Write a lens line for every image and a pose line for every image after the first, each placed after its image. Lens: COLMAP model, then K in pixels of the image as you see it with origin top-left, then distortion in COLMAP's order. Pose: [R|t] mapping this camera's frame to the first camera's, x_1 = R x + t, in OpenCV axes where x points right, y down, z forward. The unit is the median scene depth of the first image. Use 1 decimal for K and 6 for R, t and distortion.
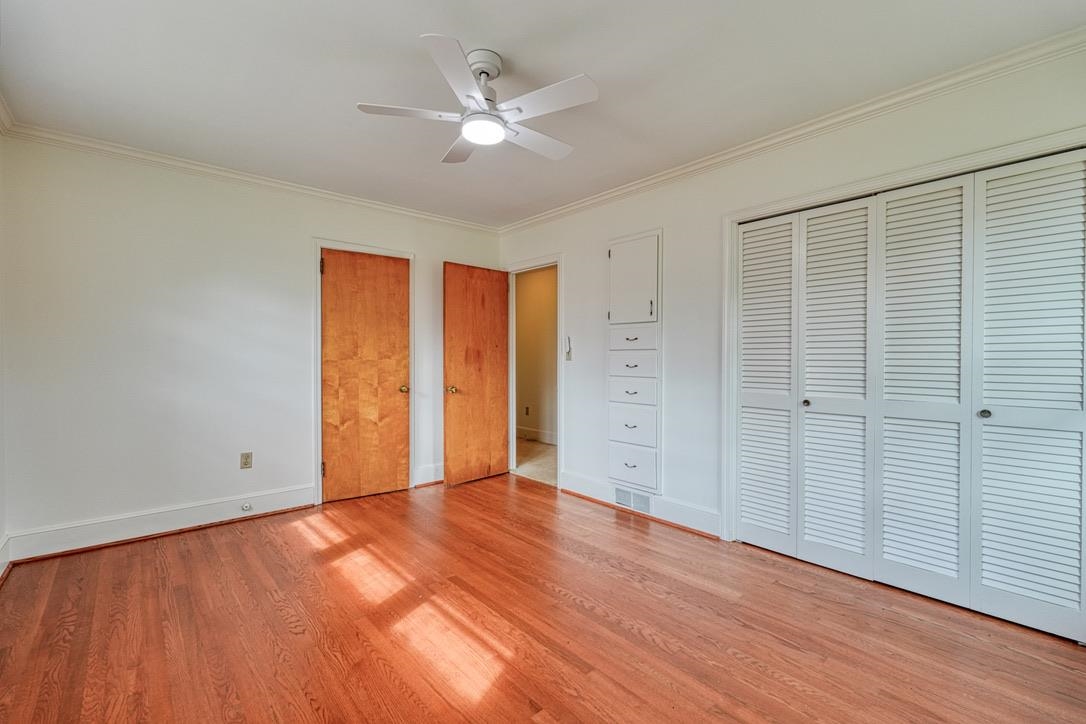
lens RADIAL K [[473.2, 0, 544.2], [0, 473.2, 361.9], [0, 0, 1]] dist [0.002111, 0.000945]
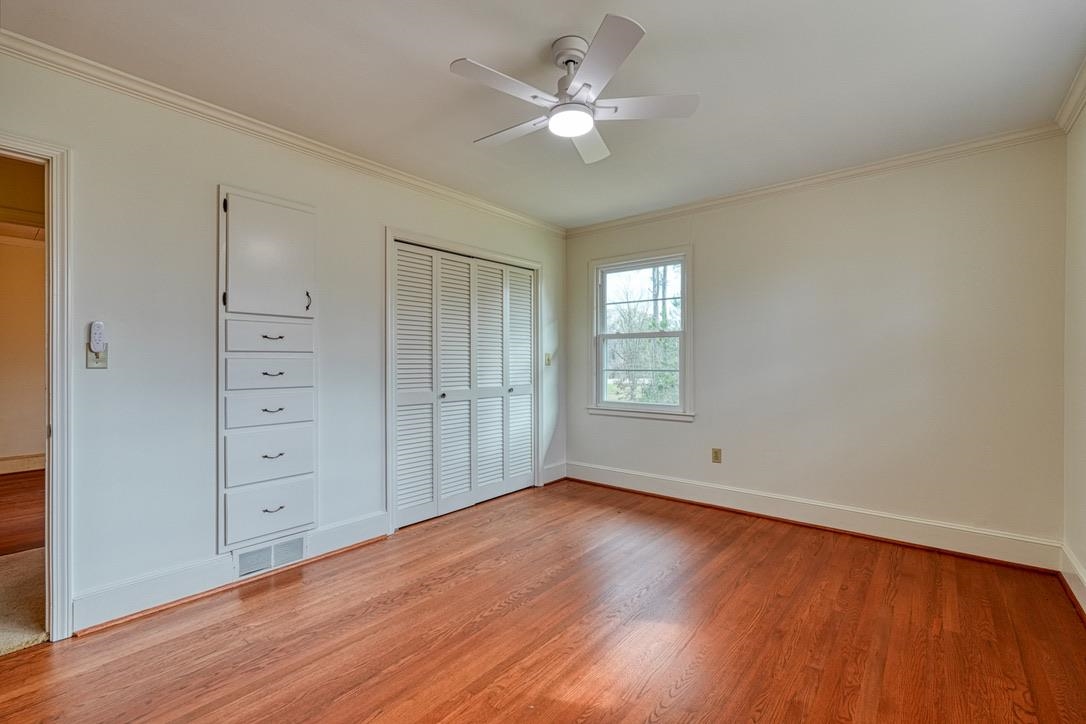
lens RADIAL K [[473.2, 0, 545.0], [0, 473.2, 362.6], [0, 0, 1]] dist [0.002111, 0.000945]
pose [[-0.160473, -0.003624, 0.987034, -0.616593], [0.010866, 0.999926, 0.005438, -0.008405], [-0.986980, 0.011598, -0.160422, 0.707112]]
